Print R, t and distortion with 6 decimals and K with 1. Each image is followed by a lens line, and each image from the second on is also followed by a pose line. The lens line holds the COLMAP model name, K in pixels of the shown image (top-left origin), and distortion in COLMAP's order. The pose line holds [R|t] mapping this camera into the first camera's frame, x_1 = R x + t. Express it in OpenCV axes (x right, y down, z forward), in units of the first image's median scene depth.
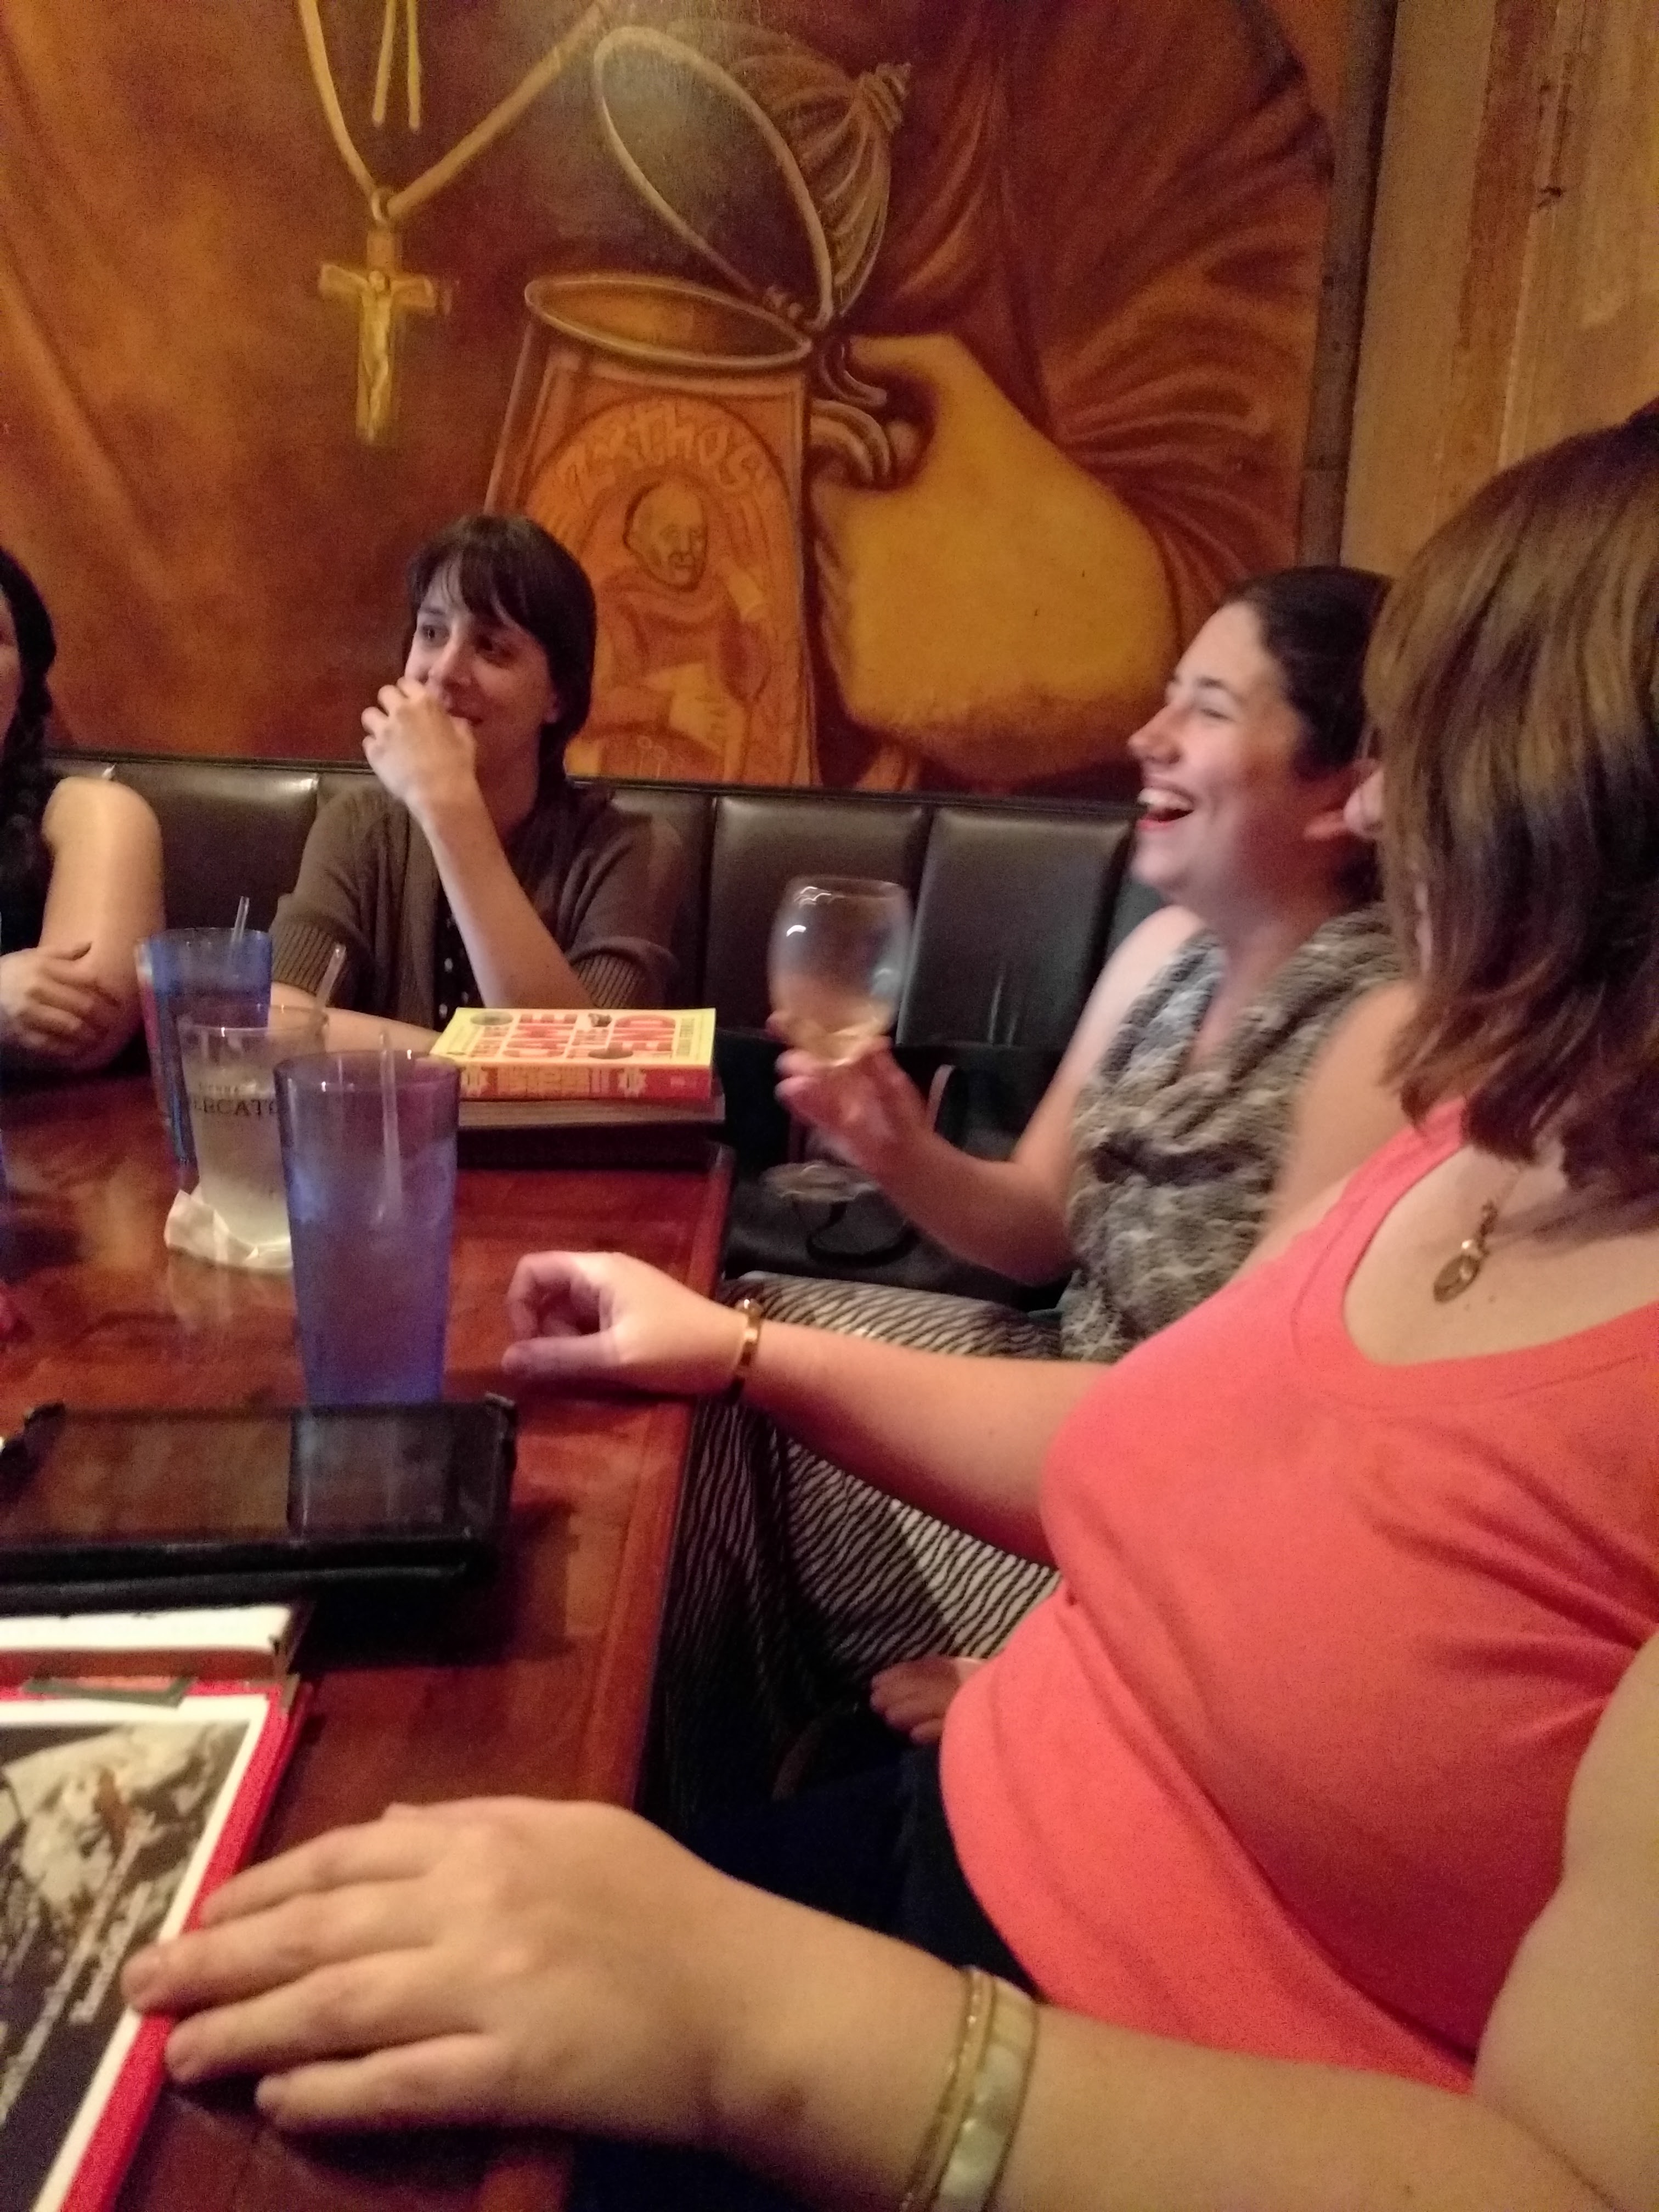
lens RADIAL K [[1624.5, 0, 829.5], [0, 1624.5, 1106.0], [0, 0, 1]] dist [-0.007725, 0.027579]
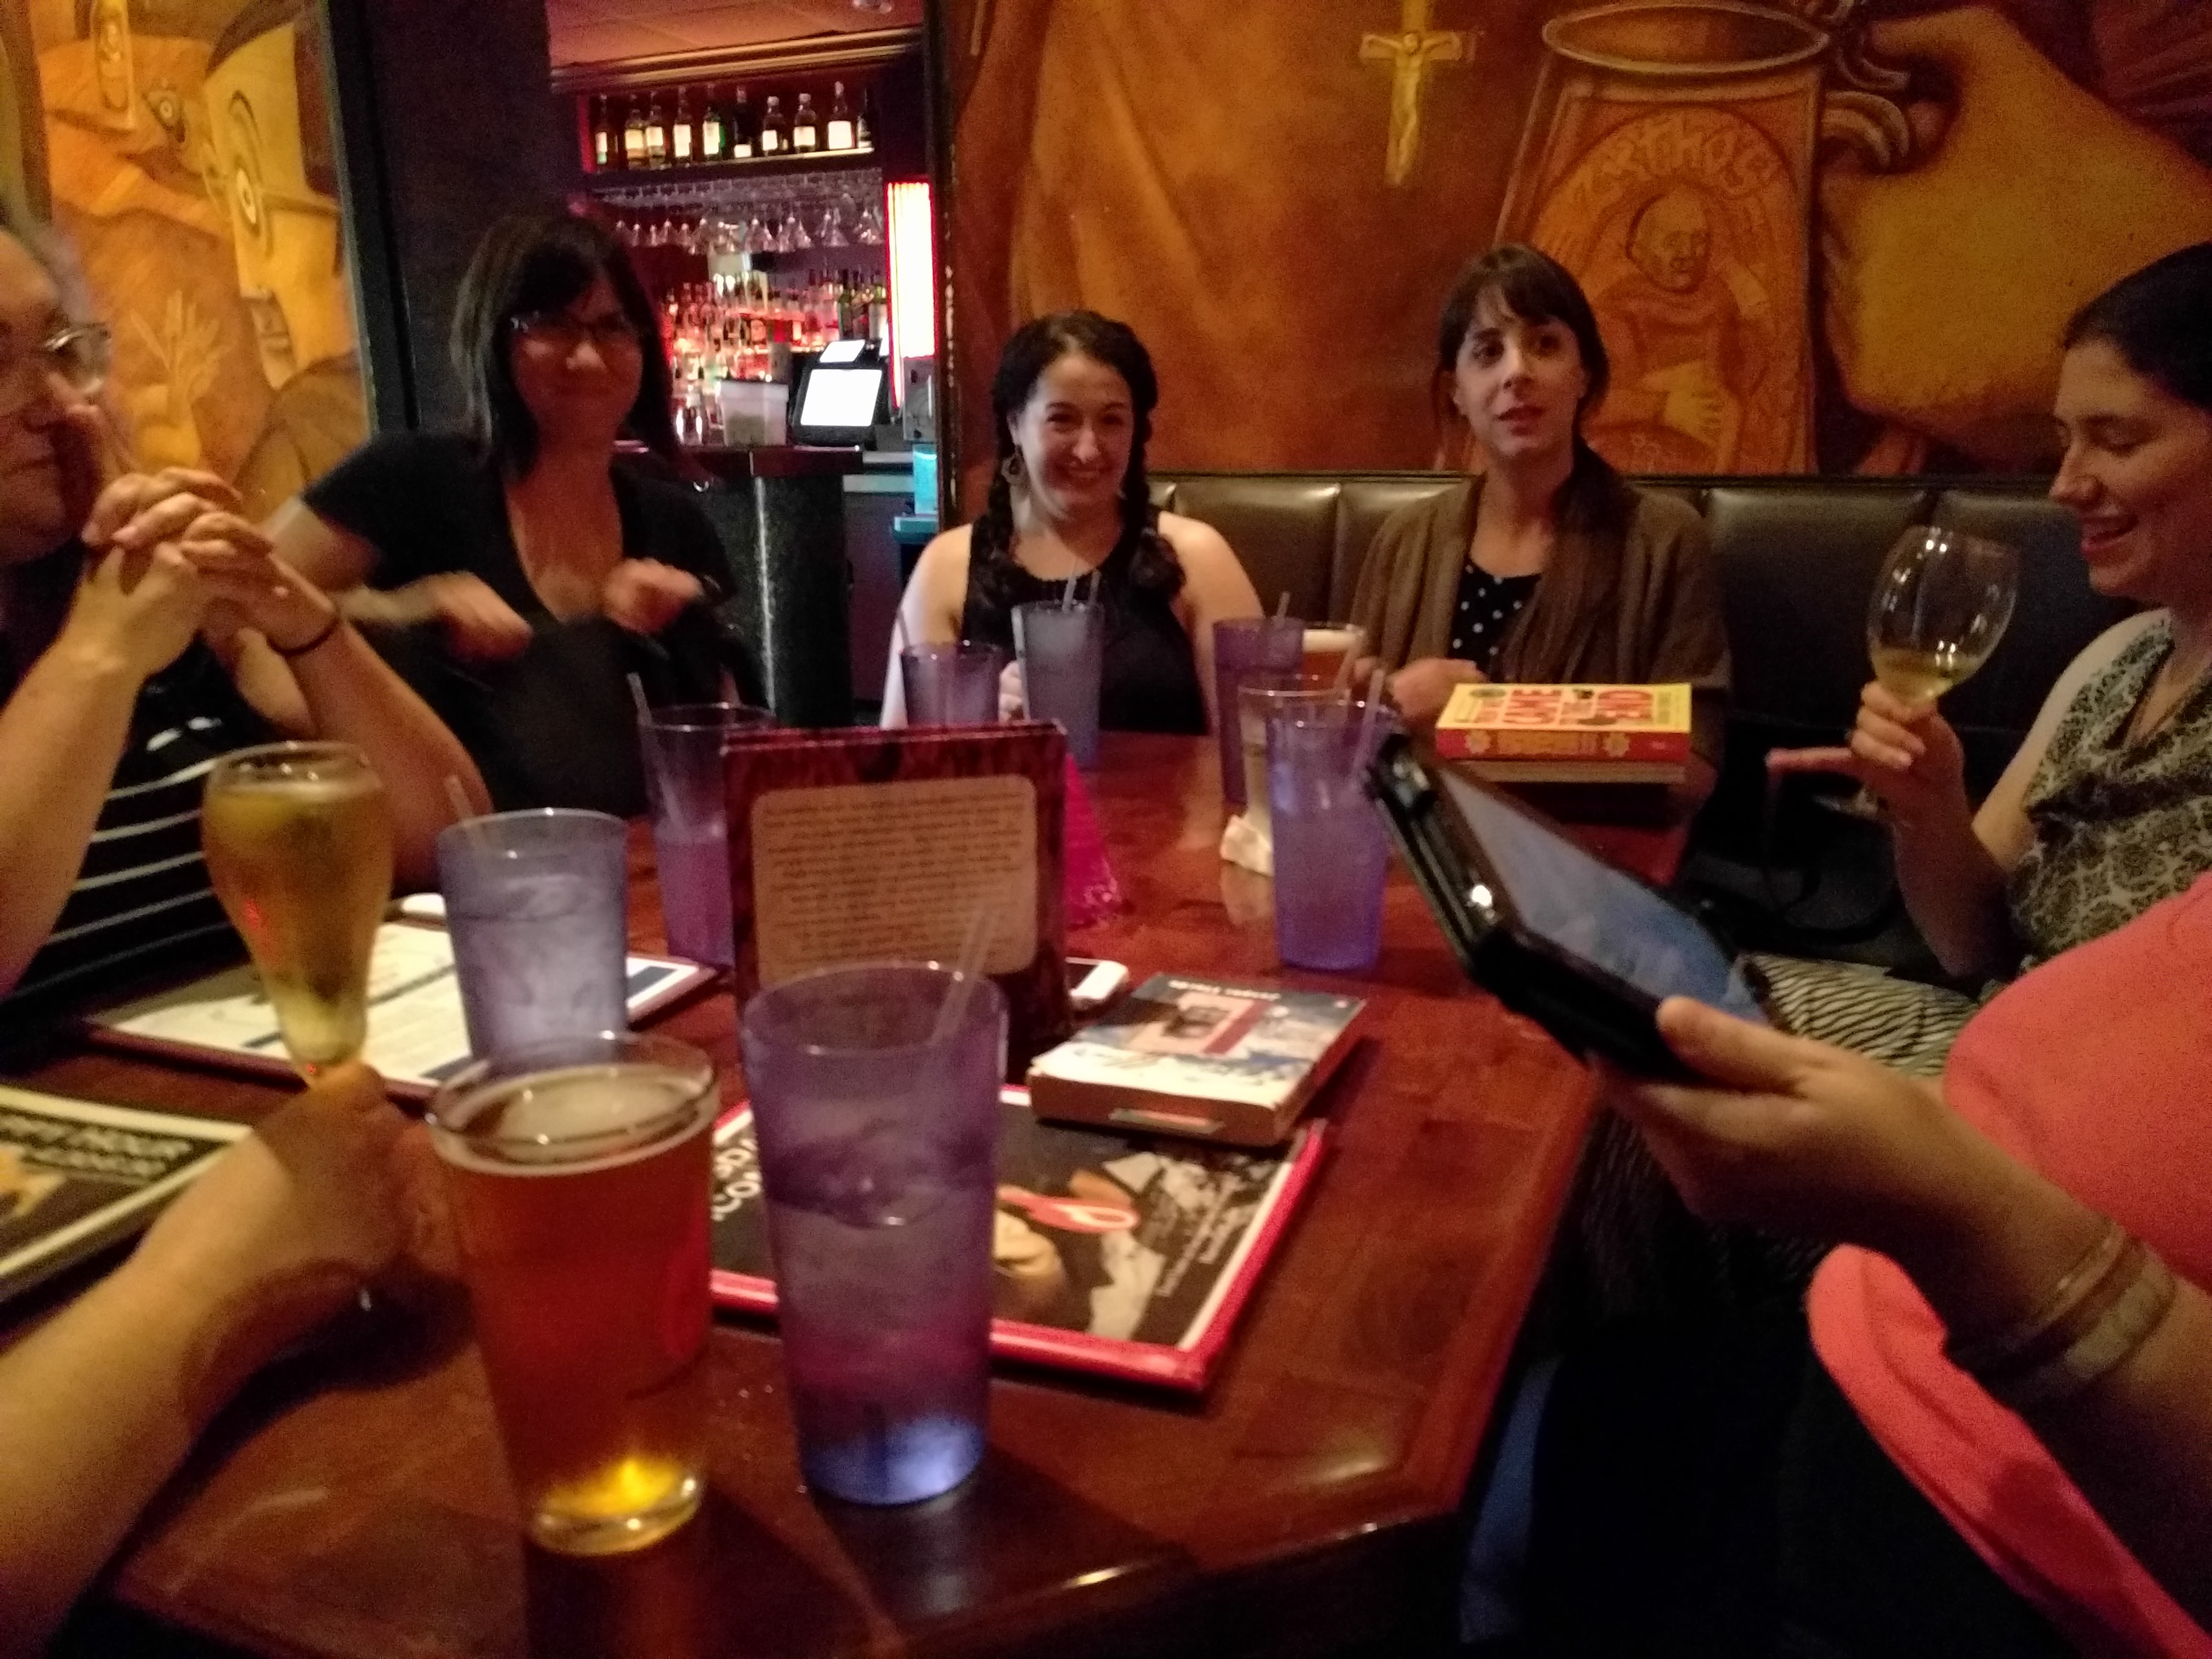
lens RADIAL K [[1614.7, 0, 1106.0], [0, 1614.7, 829.5], [0, 0, 1]] dist [0.006814, 0.011244]
pose [[0.908004, 0.048737, -0.416117, 0.026642], [-0.040766, 0.998776, 0.028025, 0.017584], [0.416974, -0.008483, 0.908879, -0.125322]]
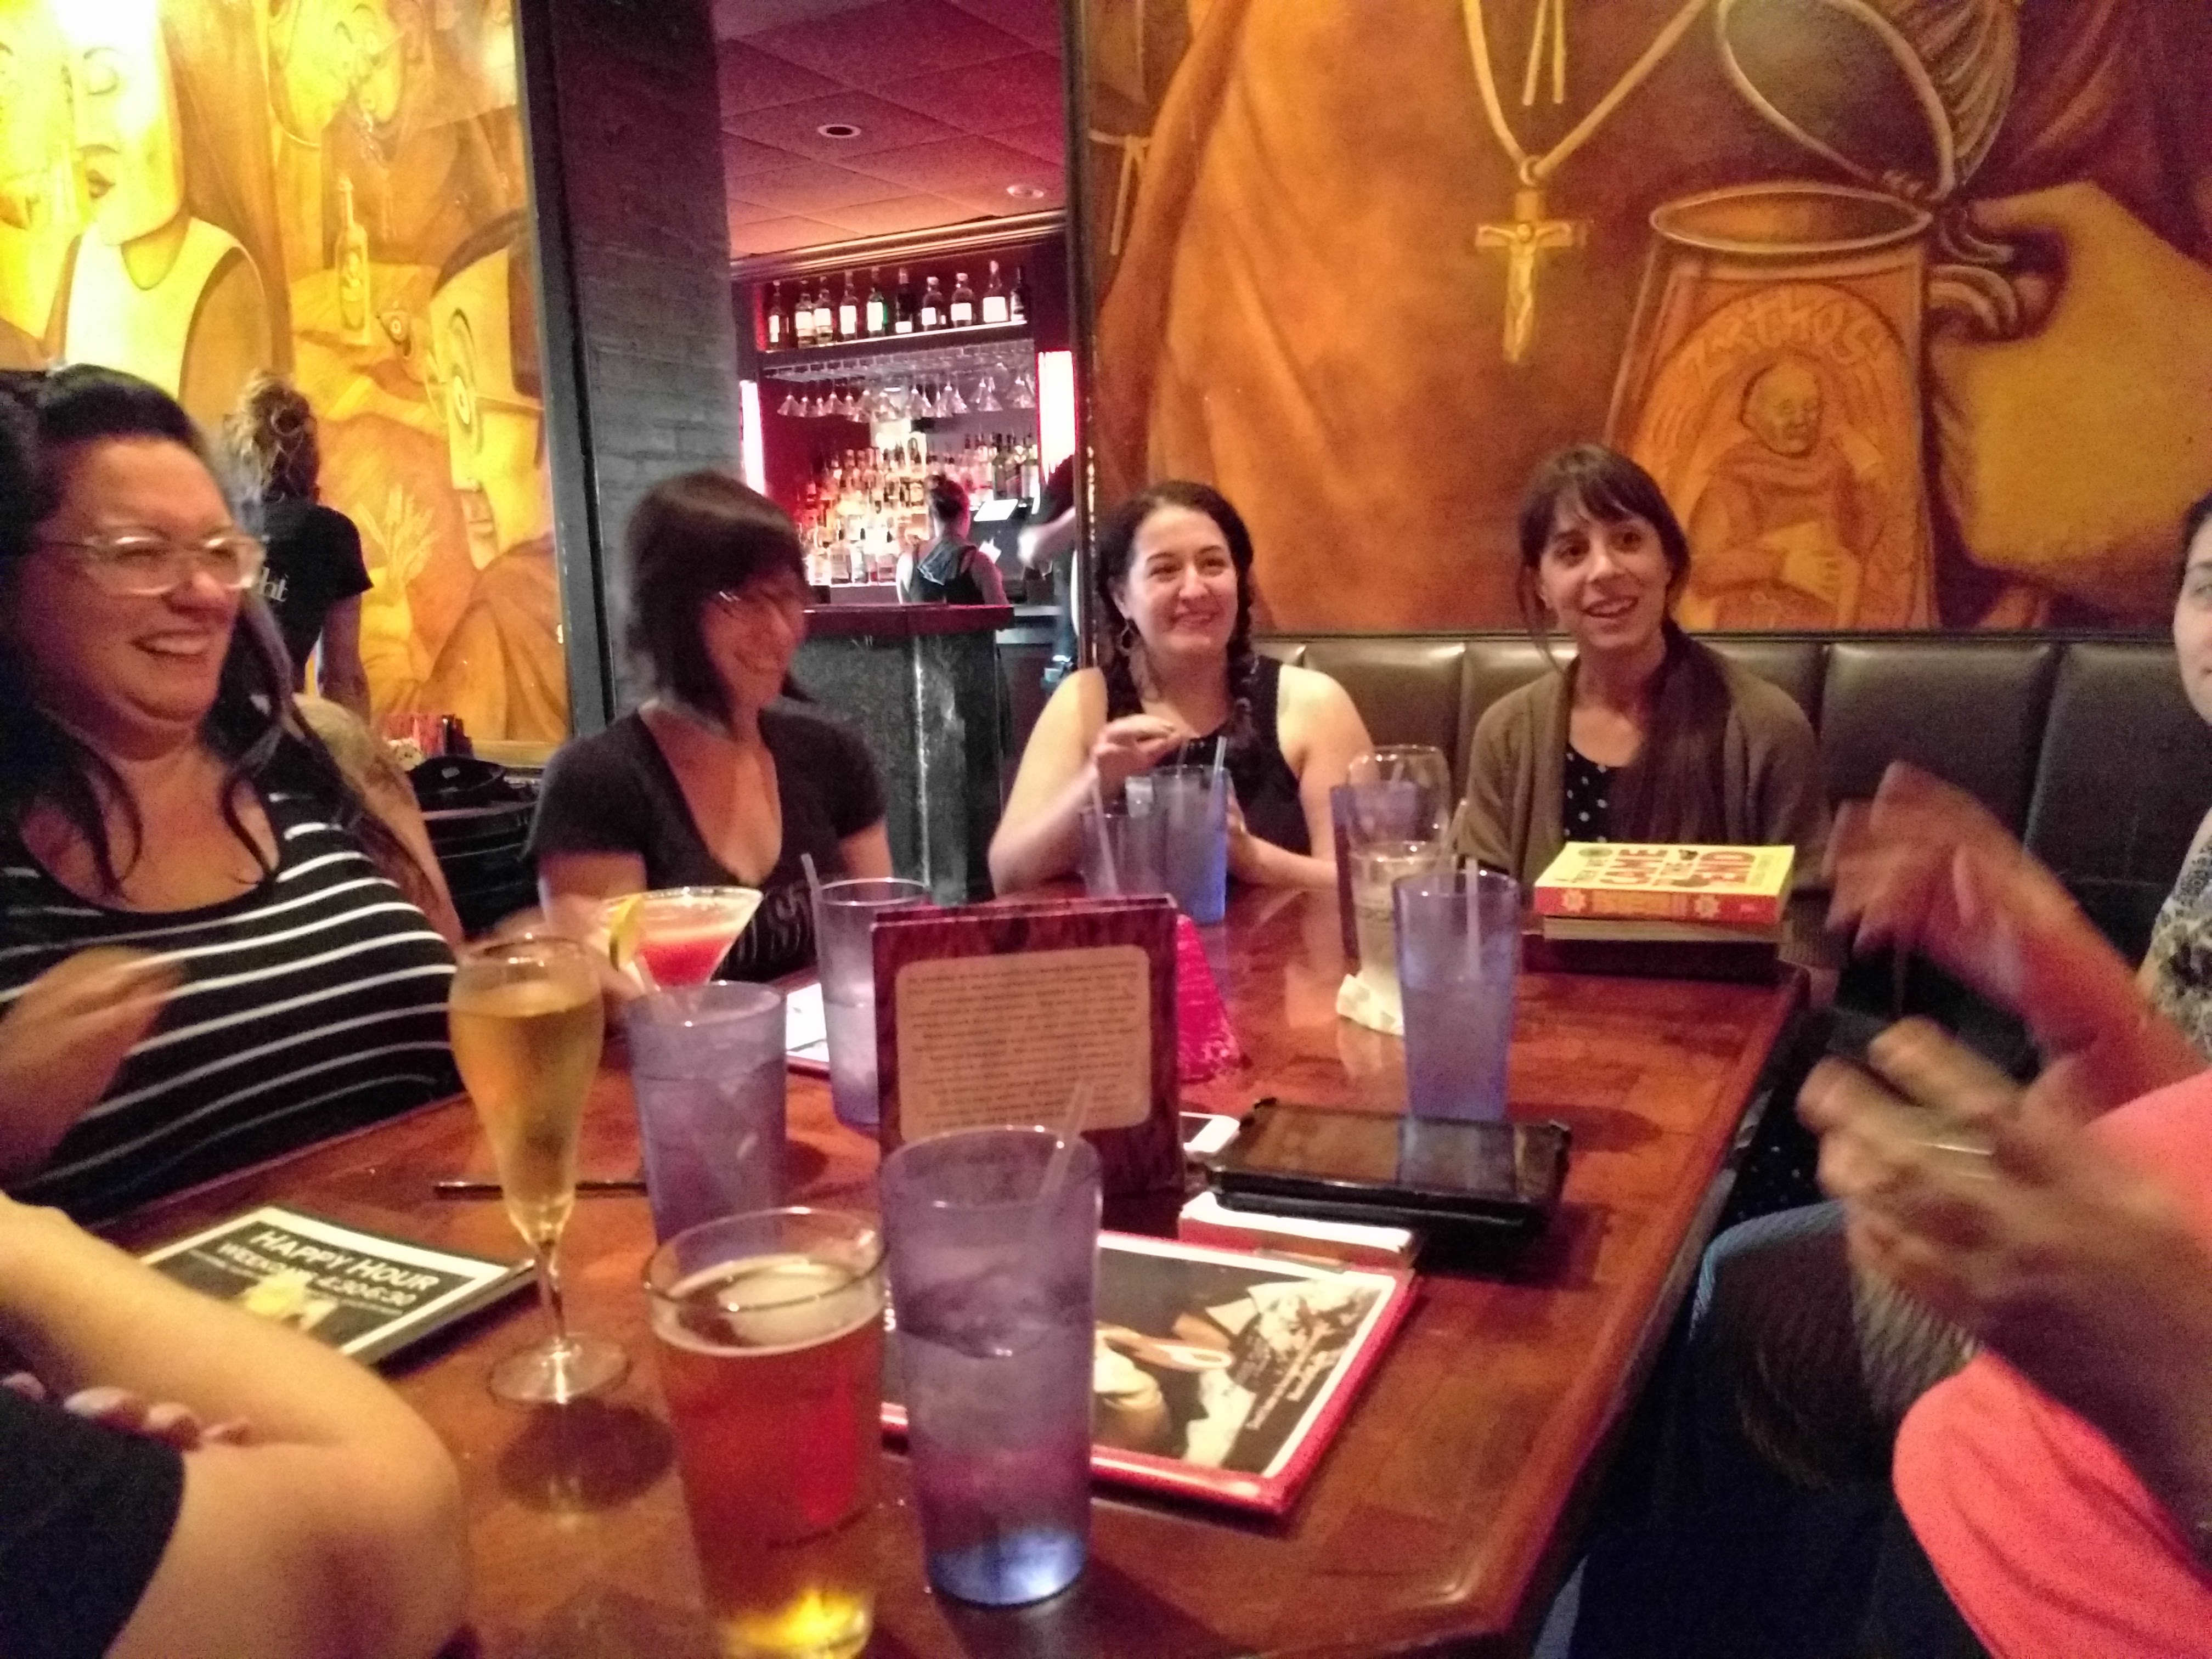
lens RADIAL K [[1624.5, 0, 1106.0], [0, 1624.5, 829.5], [0, 0, 1]] dist [-0.007725, 0.027579]
pose [[0.864918, 0.007658, -0.501854, 0.063368], [-0.038595, 0.997938, -0.051288, 0.004551], [0.500426, 0.063729, 0.863430, -0.168851]]
